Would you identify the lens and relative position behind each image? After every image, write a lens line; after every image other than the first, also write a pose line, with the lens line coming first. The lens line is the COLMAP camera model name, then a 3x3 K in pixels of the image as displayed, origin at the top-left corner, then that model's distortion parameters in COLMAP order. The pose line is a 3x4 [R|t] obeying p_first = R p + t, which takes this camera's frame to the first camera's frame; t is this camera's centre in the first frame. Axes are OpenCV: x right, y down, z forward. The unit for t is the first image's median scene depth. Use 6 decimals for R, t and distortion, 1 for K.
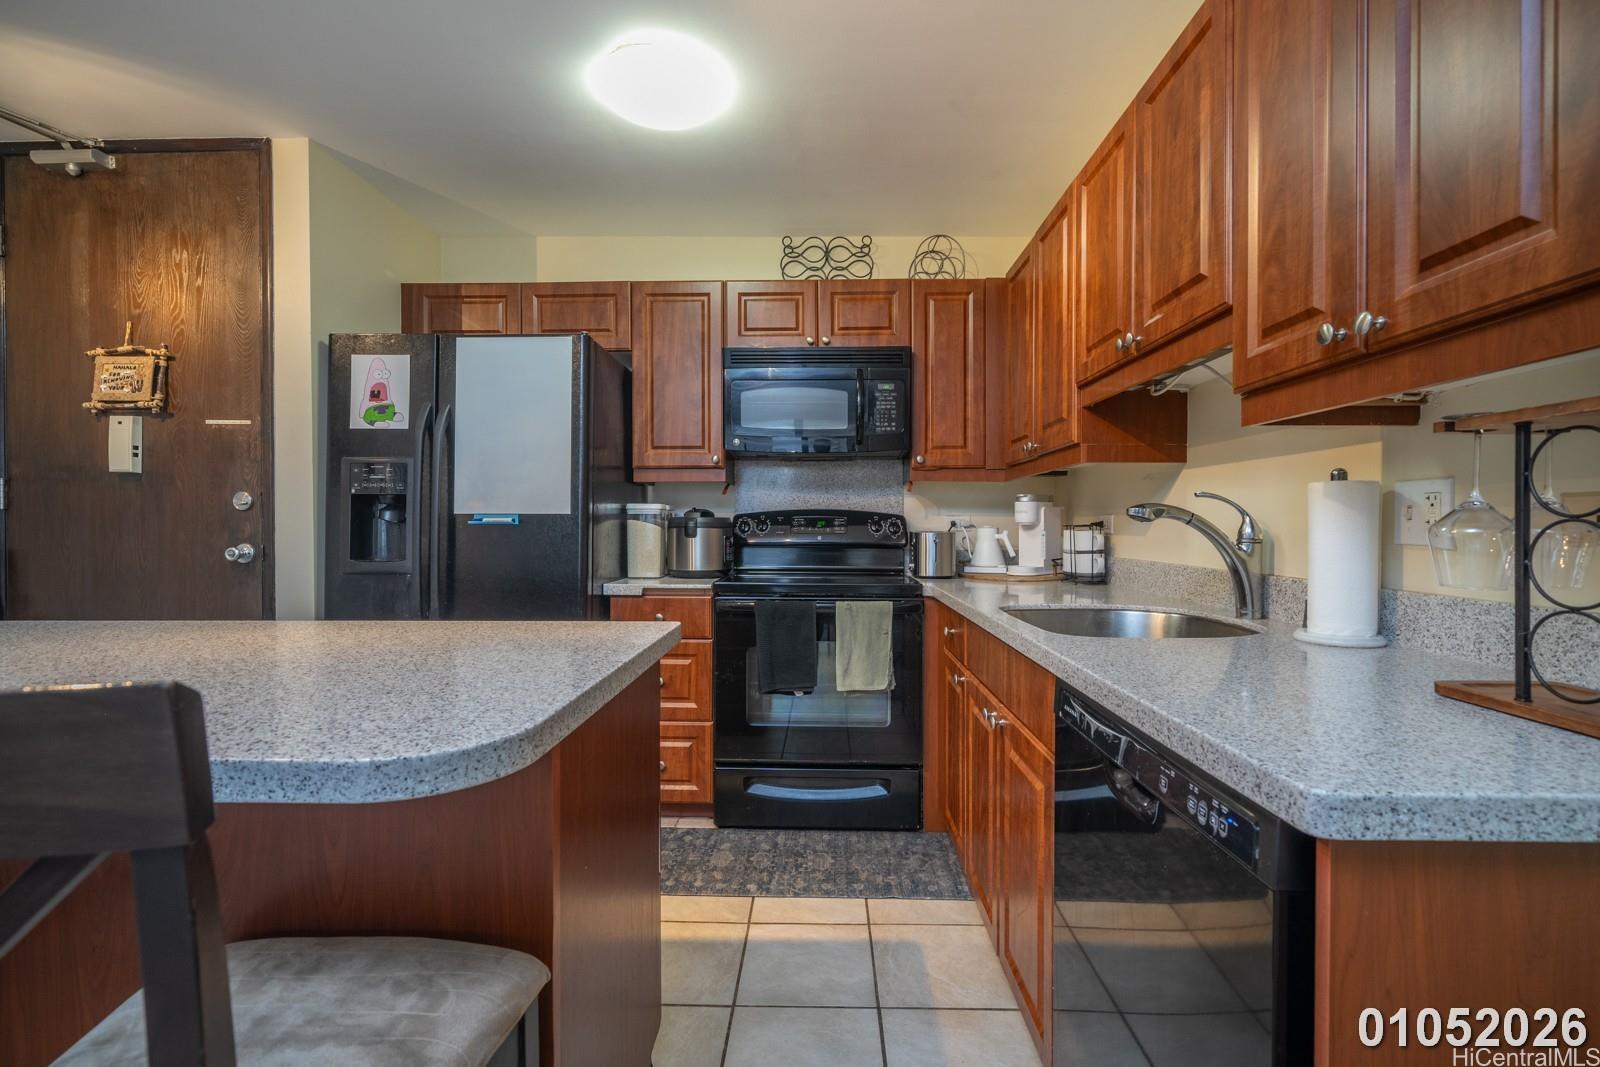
lens RADIAL K [[697.7, 0, 809.2], [0, 697.7, 526.7], [0, 0, 1]] dist [-0.002206, -0.000395]
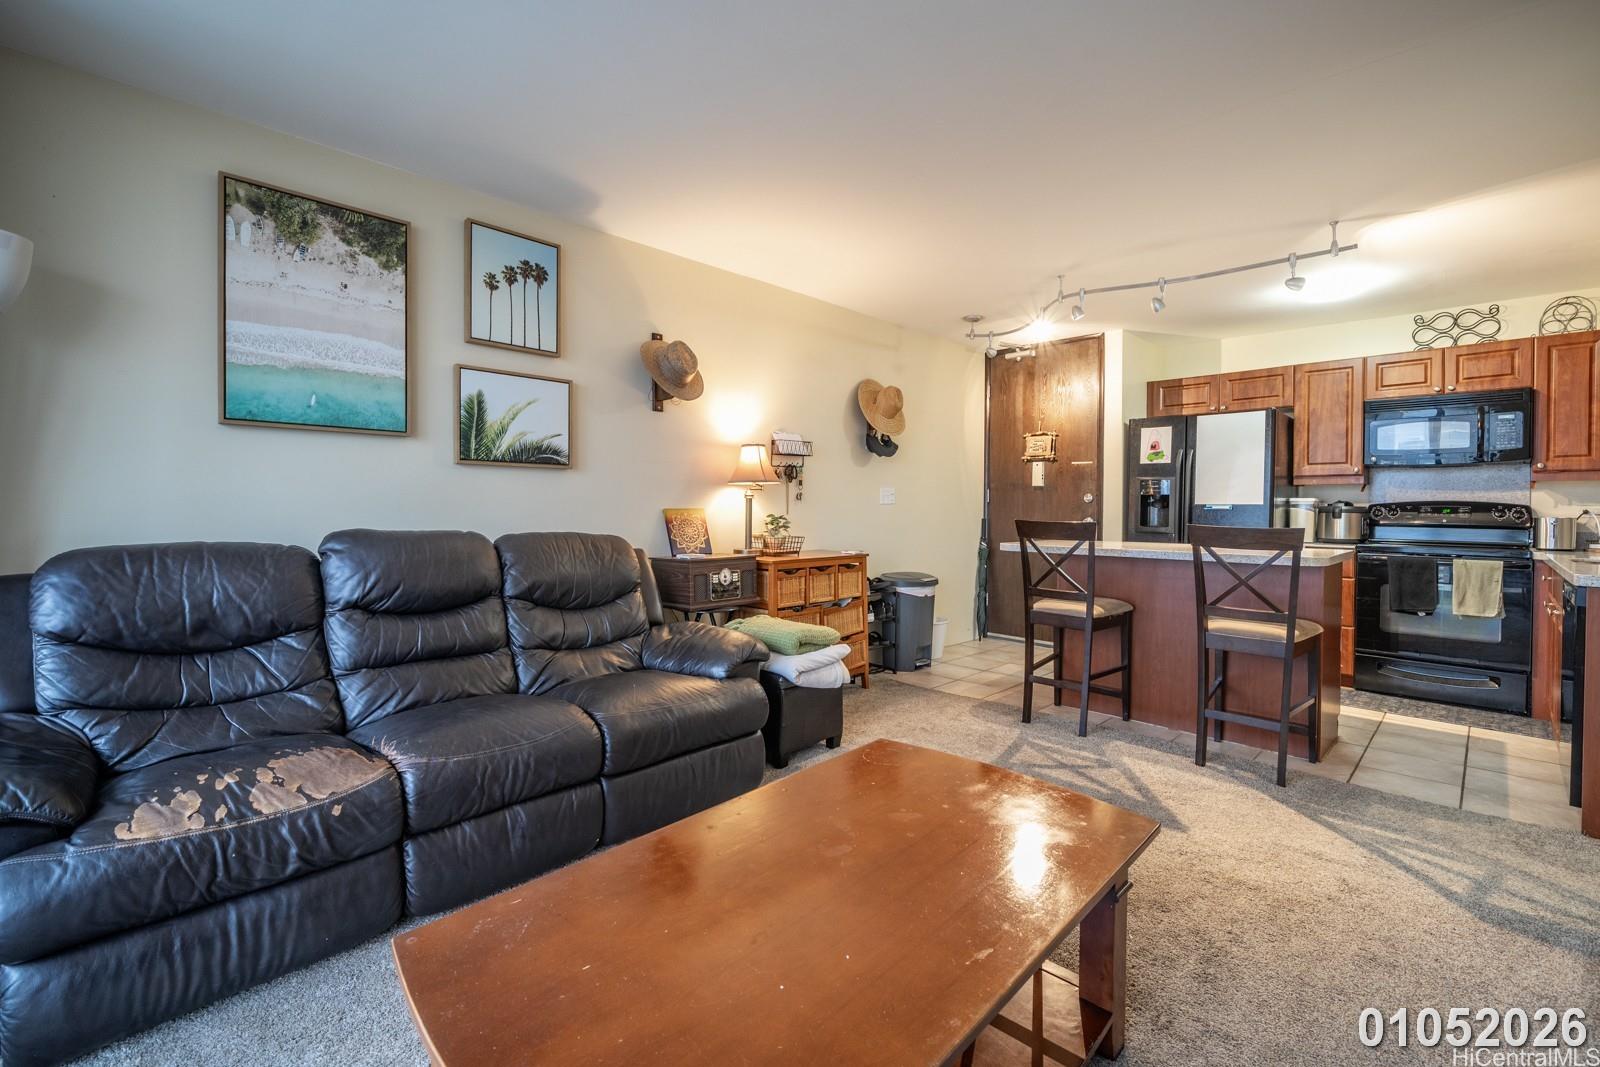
lens RADIAL K [[697.7, 0, 800.4], [0, 697.7, 516.0], [0, 0, 1]] dist [-0.002206, -0.000395]
pose [[0.721216, 0.013947, -0.692570, 0.062537], [-0.010823, 0.999902, 0.008865, 0.010194], [0.692626, 0.001102, 0.721296, -1.186243]]
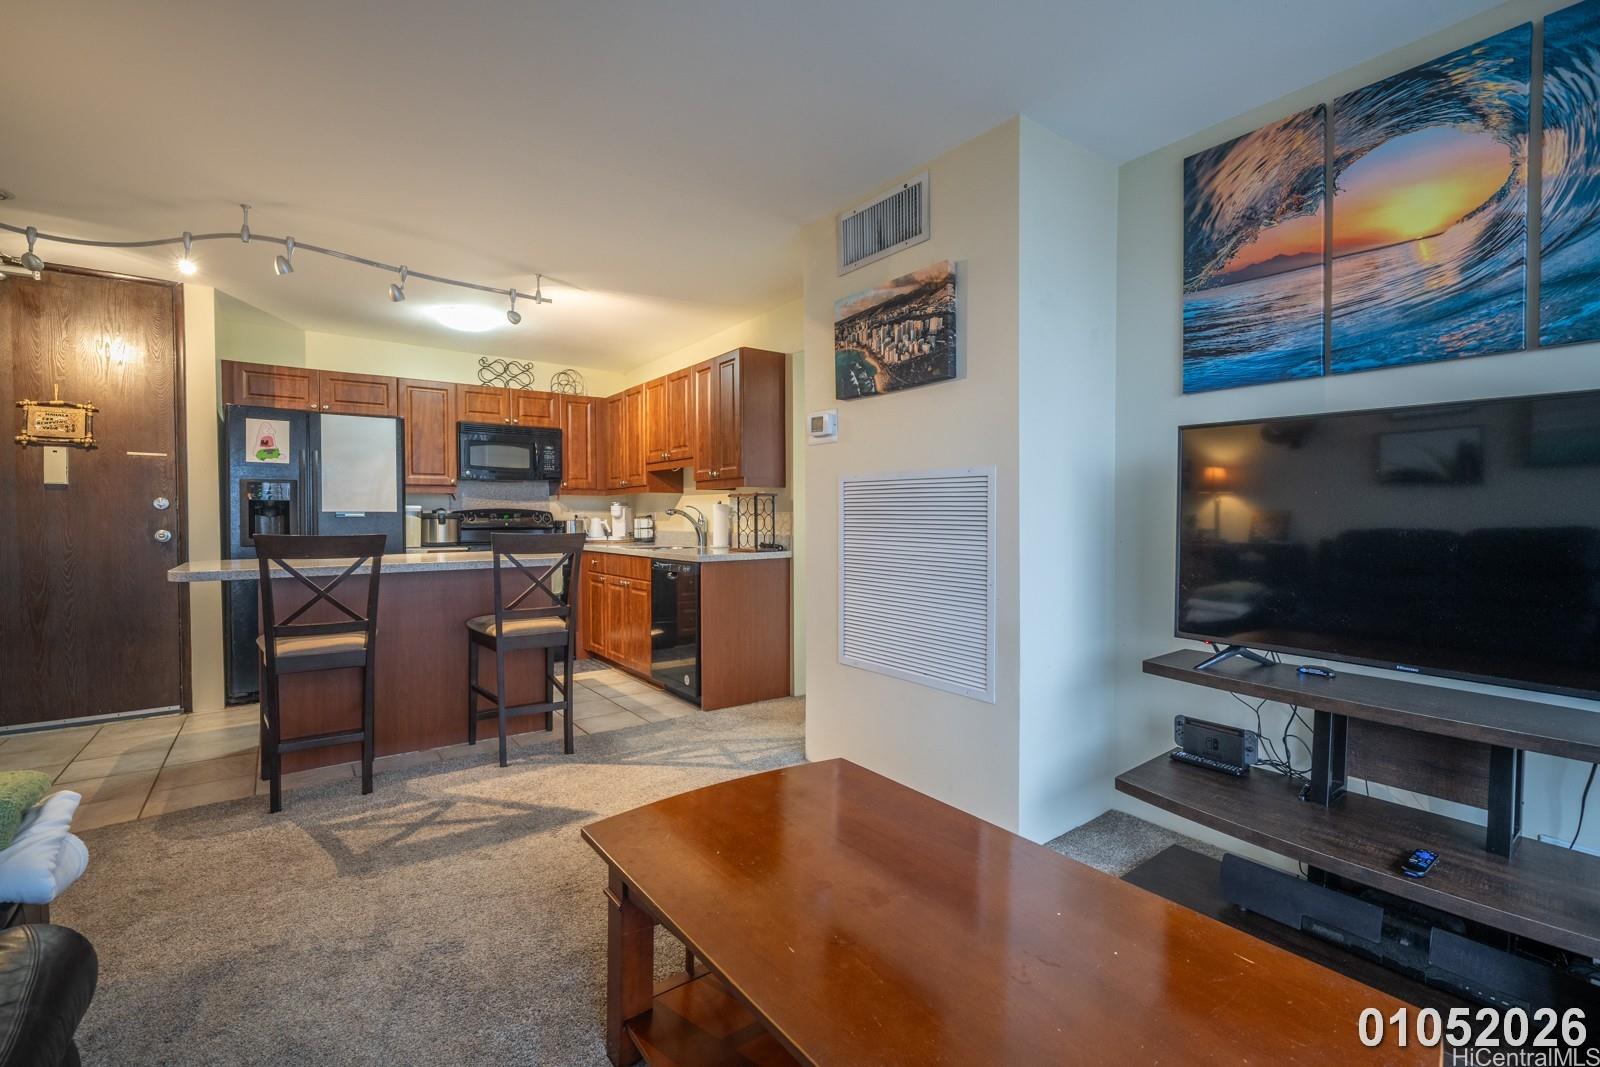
lens RADIAL K [[697.7, 0, 807.5], [0, 697.7, 520.9], [0, 0, 1]] dist [-0.002206, -0.000395]
pose [[0.787182, -0.007163, 0.616679, -0.601829], [0.006708, 0.999973, 0.003053, 0.008236], [-0.616684, 0.001733, 0.787209, -1.145240]]
